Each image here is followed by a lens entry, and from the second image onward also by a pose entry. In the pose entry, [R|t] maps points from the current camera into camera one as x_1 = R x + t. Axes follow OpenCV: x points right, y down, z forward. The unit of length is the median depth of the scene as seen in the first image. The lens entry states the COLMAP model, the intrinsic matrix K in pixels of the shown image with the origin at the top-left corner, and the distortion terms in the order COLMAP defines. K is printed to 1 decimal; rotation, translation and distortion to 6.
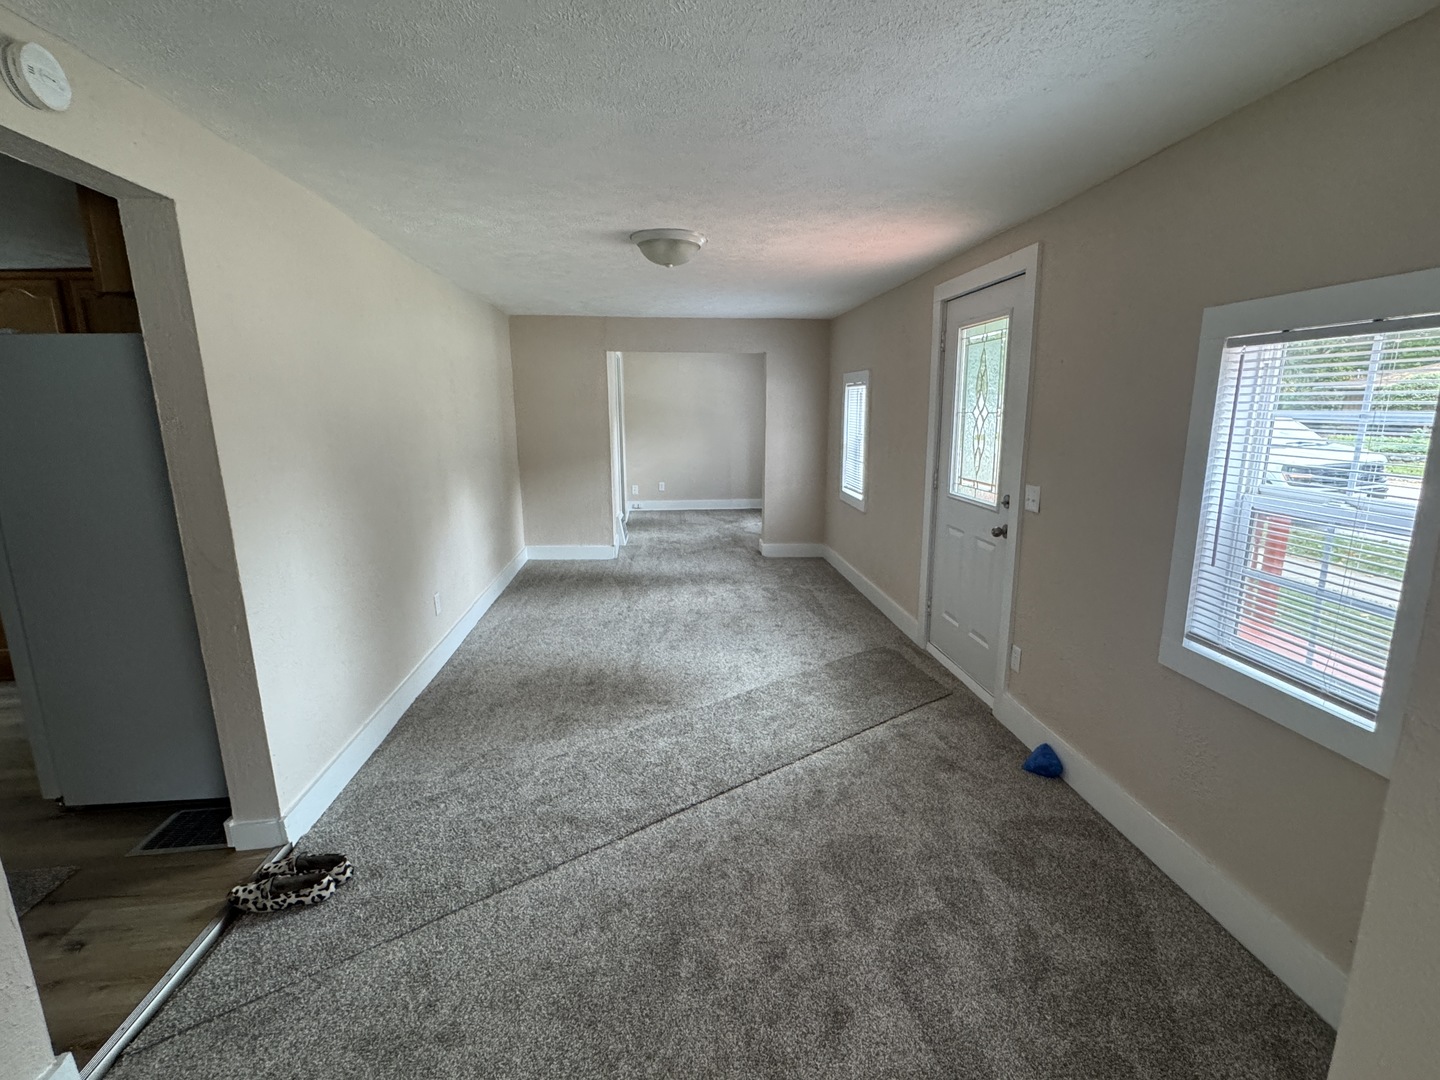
lens RADIAL K [[657.4, 0, 720.0], [0, 657.4, 540.0], [0, 0, 1]] dist [-0.001867, 0.000159]
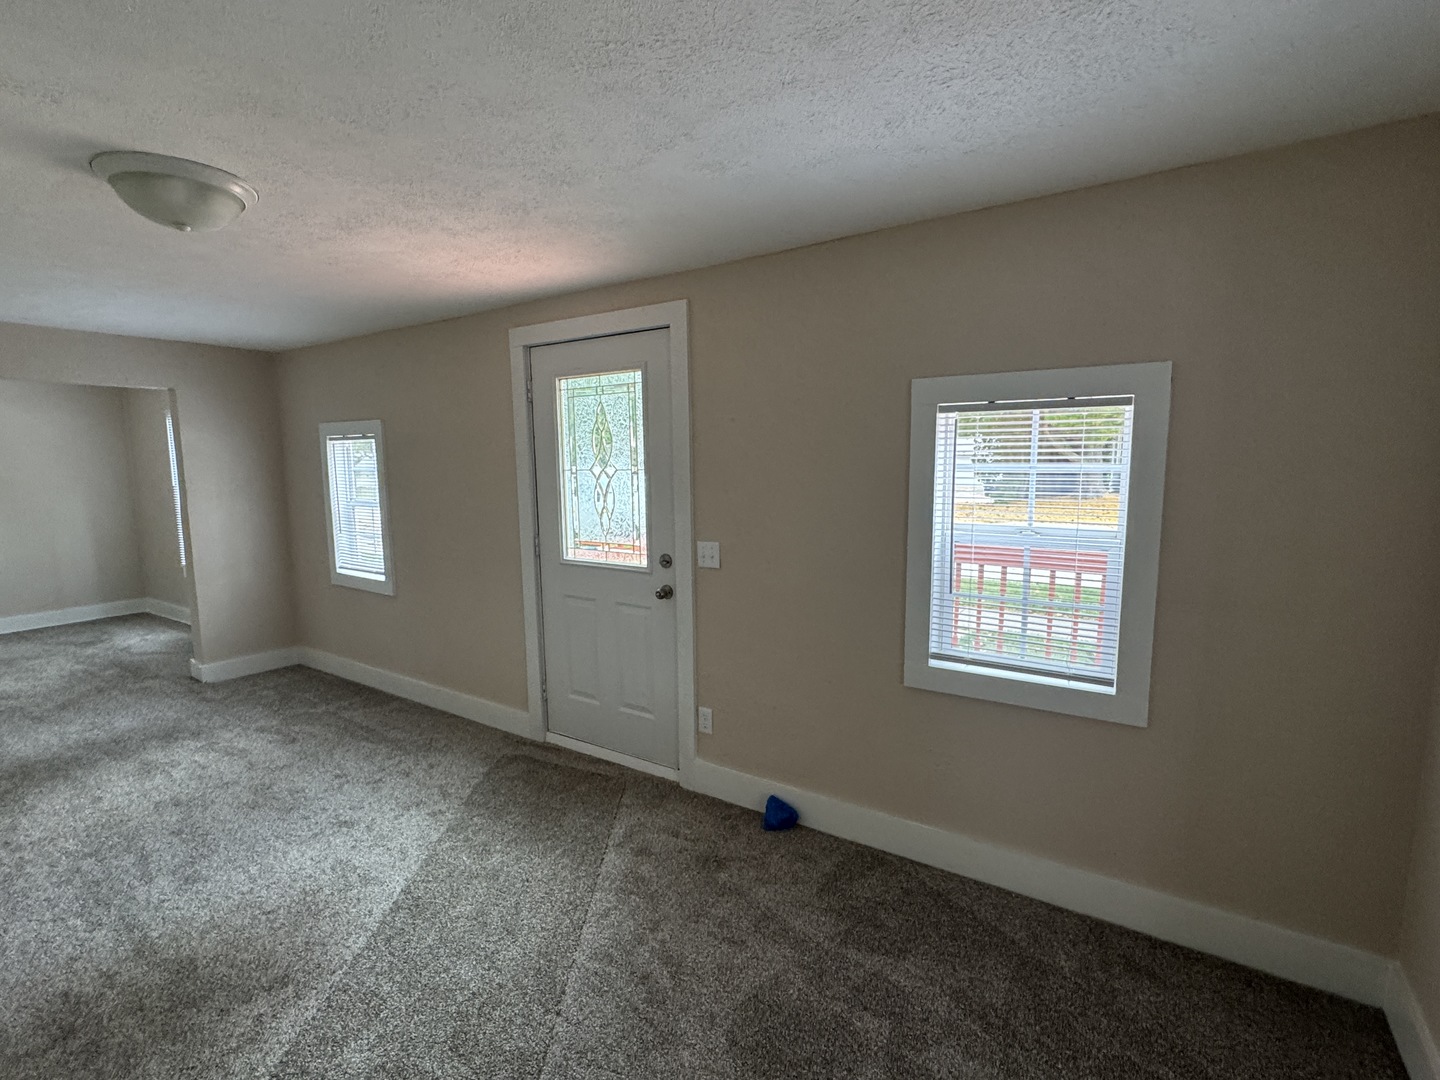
lens RADIAL K [[675.0, 0, 720.0], [0, 675.0, 540.0], [0, 0, 1]] dist [-0.000846, 0.000092]
pose [[0.639737, -0.095328, 0.762659, -0.222474], [0.160966, 0.986891, -0.011666, -0.055031], [-0.751550, 0.130225, 0.646695, 0.258498]]
